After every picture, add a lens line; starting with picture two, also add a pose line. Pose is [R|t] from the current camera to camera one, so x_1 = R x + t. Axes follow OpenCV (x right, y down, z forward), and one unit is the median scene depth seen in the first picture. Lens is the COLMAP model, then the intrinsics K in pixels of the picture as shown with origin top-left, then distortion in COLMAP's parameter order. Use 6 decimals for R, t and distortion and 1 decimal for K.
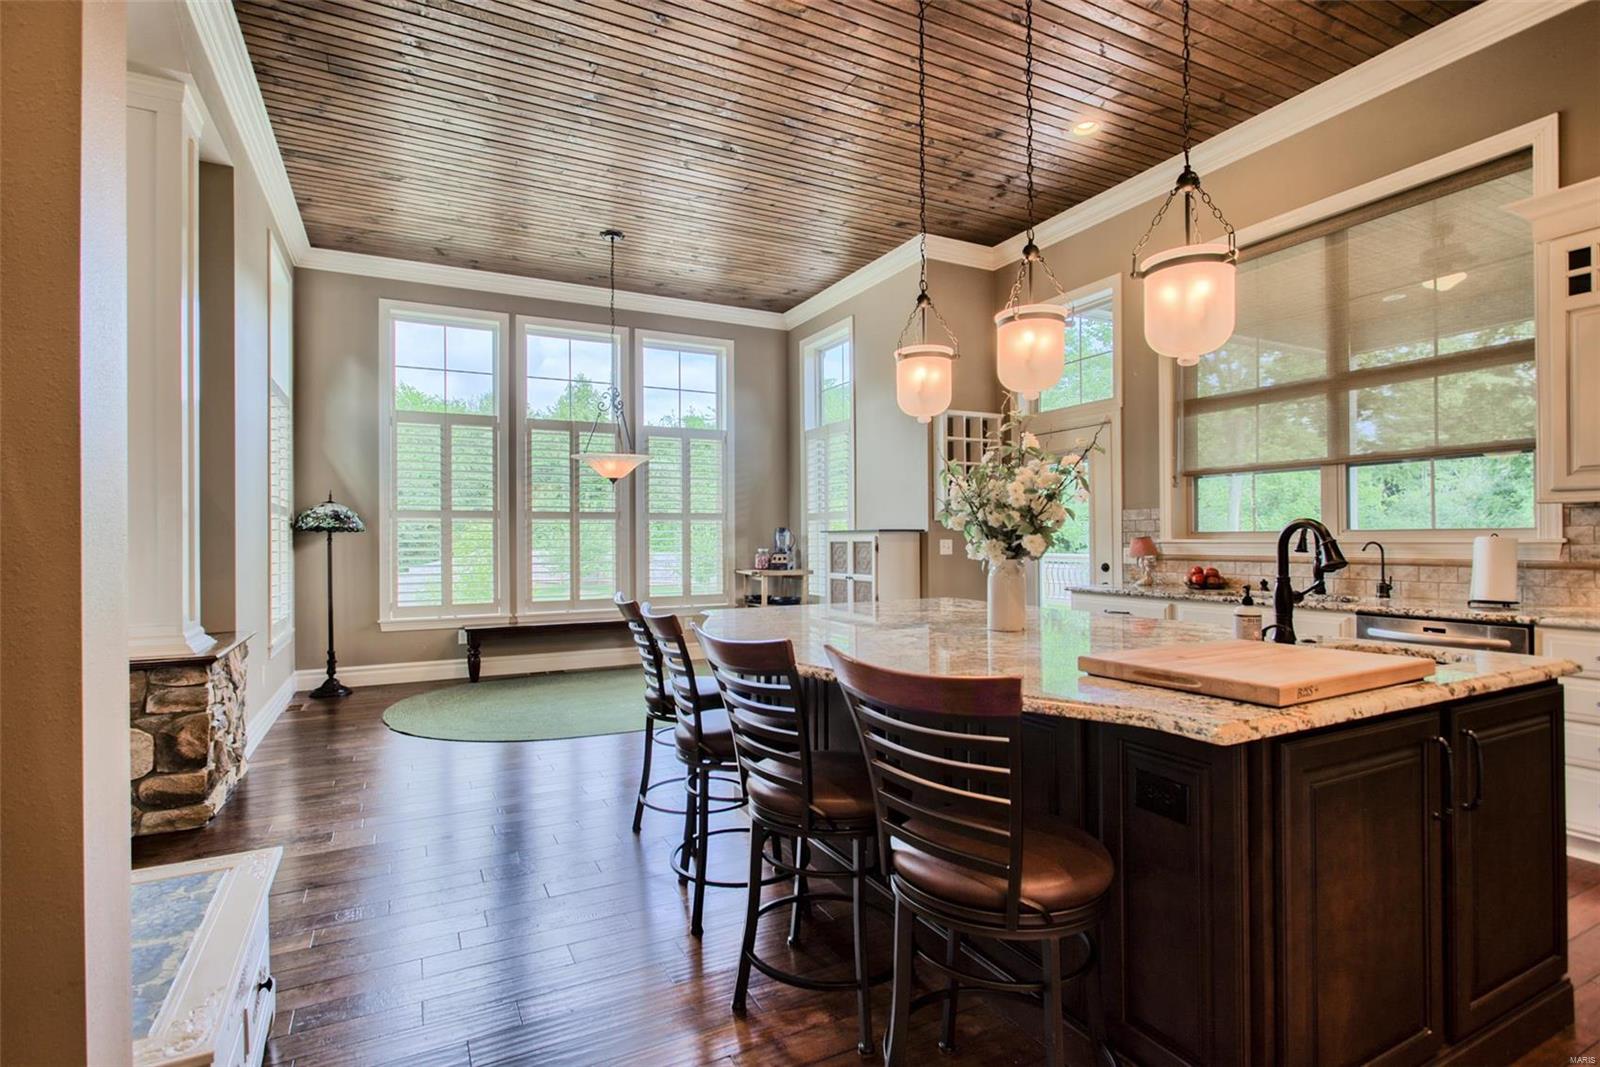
lens RADIAL K [[775.2, 0, 784.1], [0, 775.2, 534.0], [0, 0, 1]] dist [-0.008187, -0.000250]
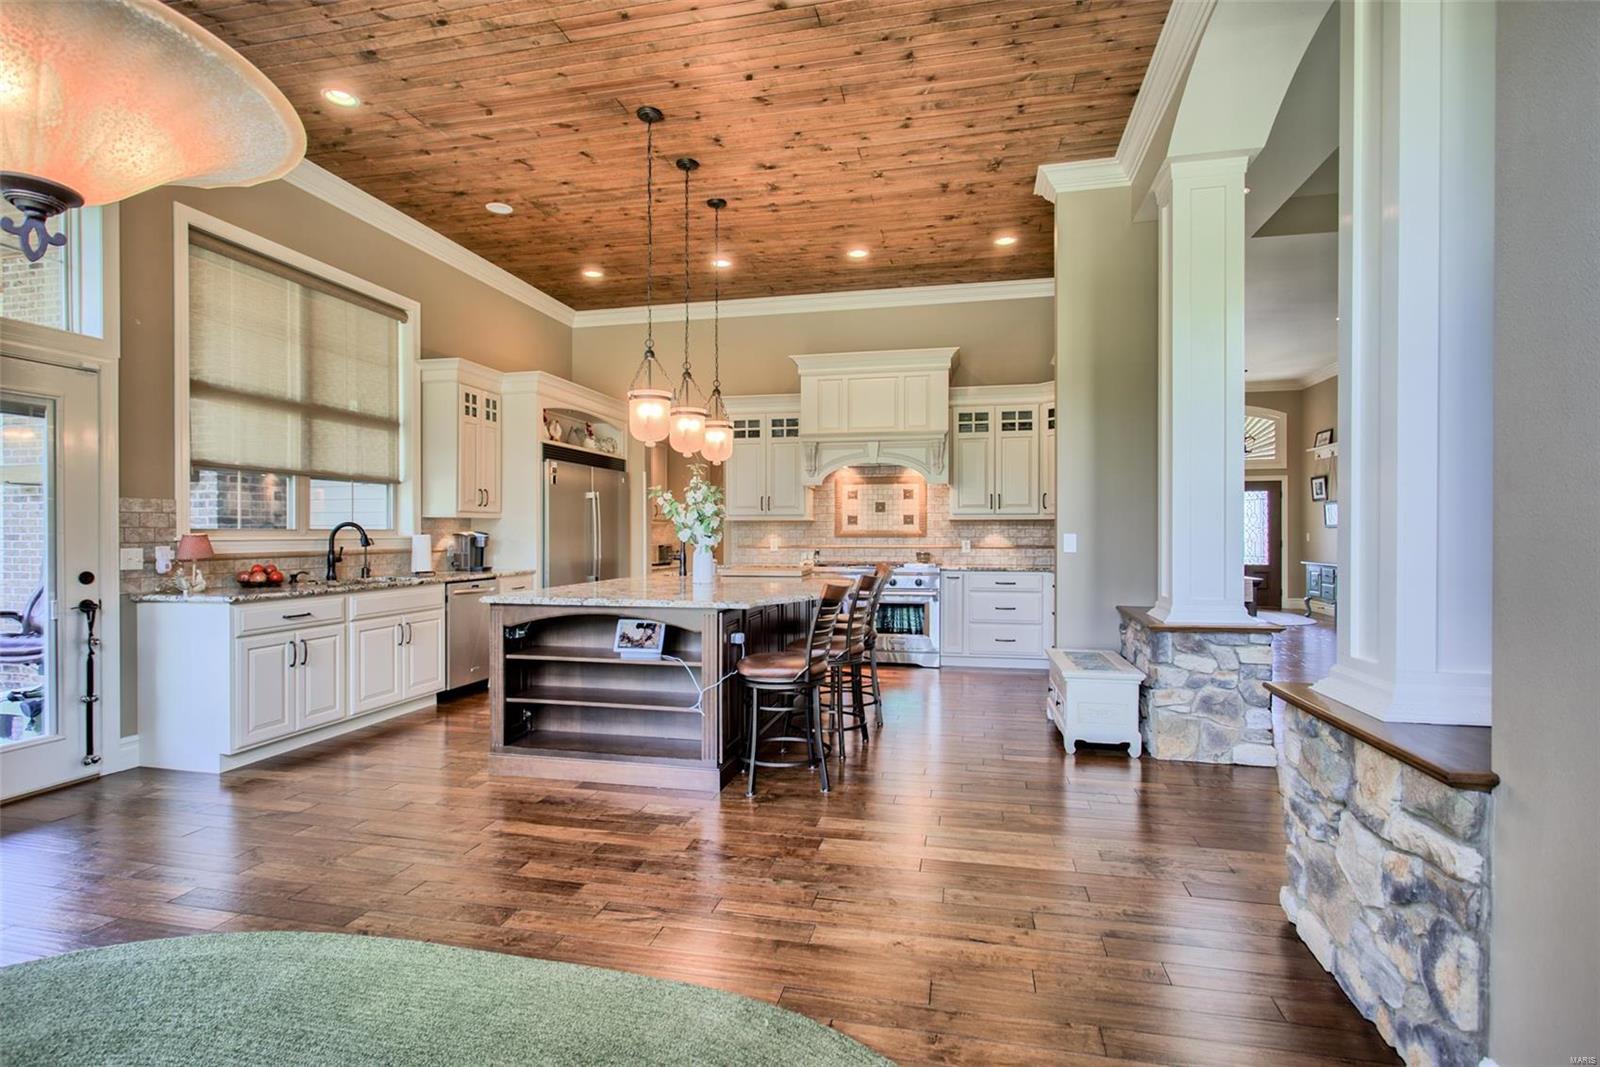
lens RADIAL K [[775.2, 0, 787.7], [0, 775.2, 540.0], [0, 0, 1]] dist [-0.008187, -0.000250]
pose [[-0.772159, 0.000958, 0.635428, -0.537700], [0.002118, 0.999997, 0.001067, 0.010291], [-0.635425, 0.002170, -0.772159, 1.194991]]
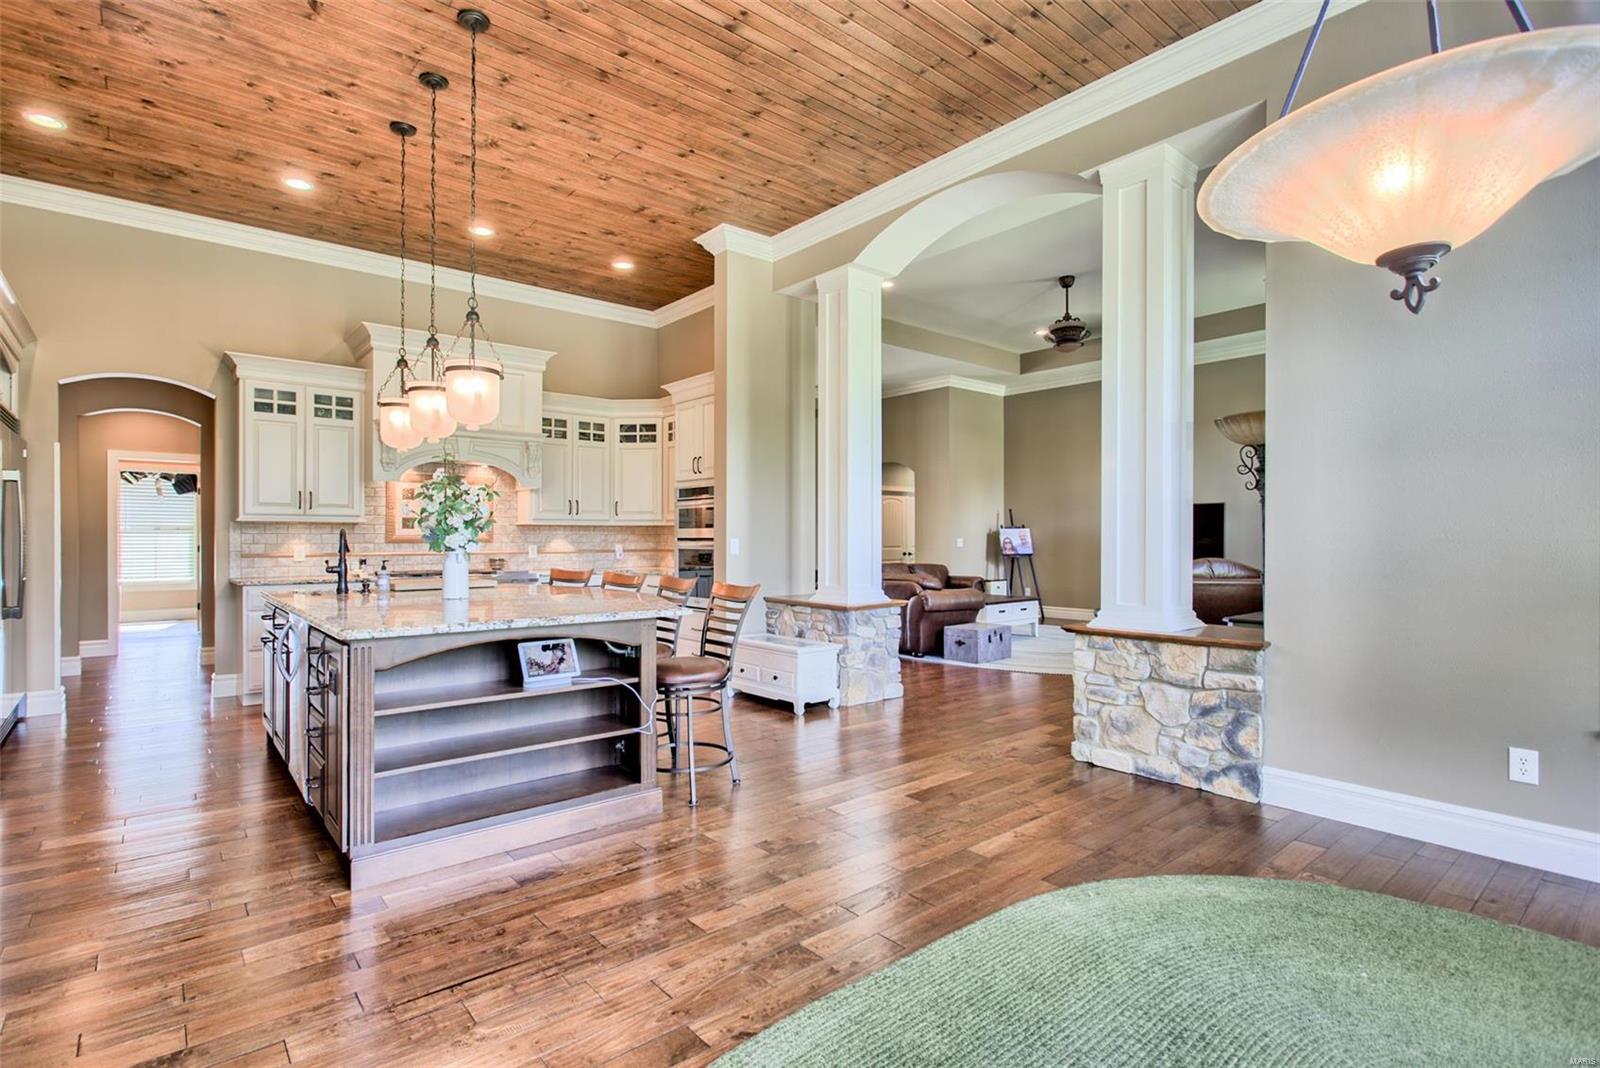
lens RADIAL K [[775.2, 0, 780.3], [0, 775.2, 539.4], [0, 0, 1]] dist [-0.008187, -0.000250]
pose [[-0.973338, 0.006456, -0.229283, 0.012336], [0.007311, 0.999969, -0.002882, 0.009051], [0.229257, -0.004482, -0.973356, 1.363595]]
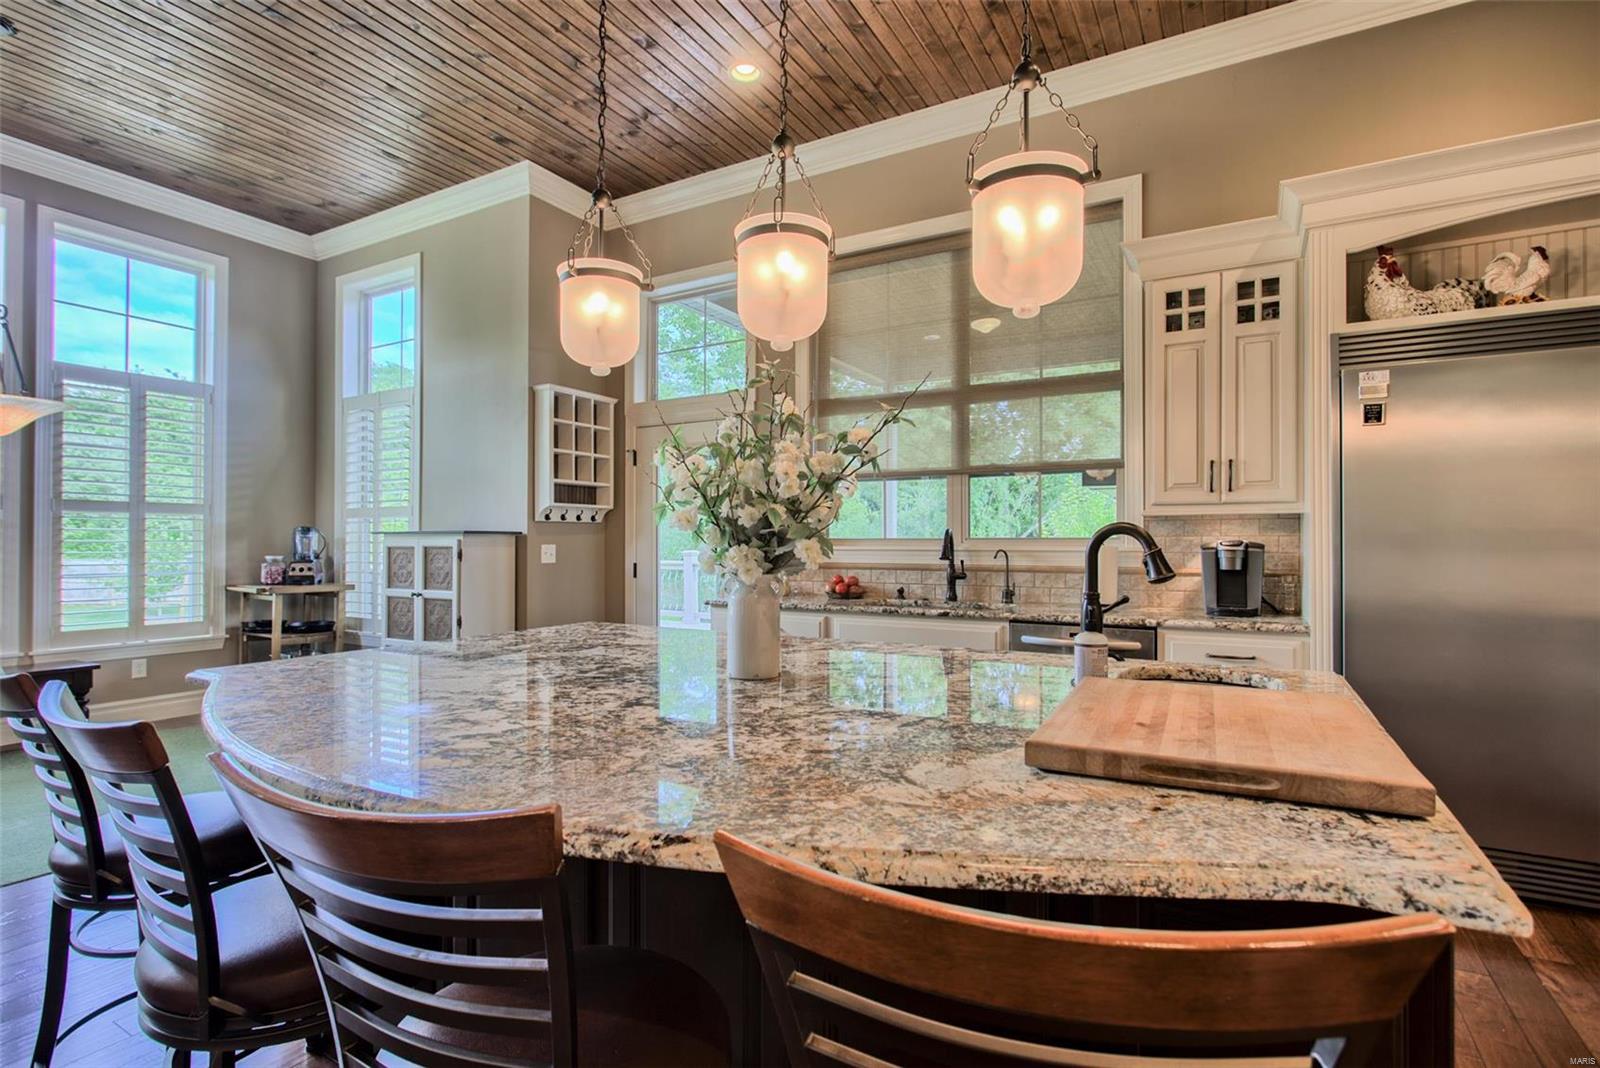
lens RADIAL K [[775.2, 0, 784.2], [0, 775.2, 537.7], [0, 0, 1]] dist [-0.008187, -0.000250]
pose [[0.834976, 0.011591, 0.550164, -0.039364], [-0.010528, 0.999932, -0.005088, 0.001869], [-0.550185, -0.001543, 0.835041, 0.218213]]
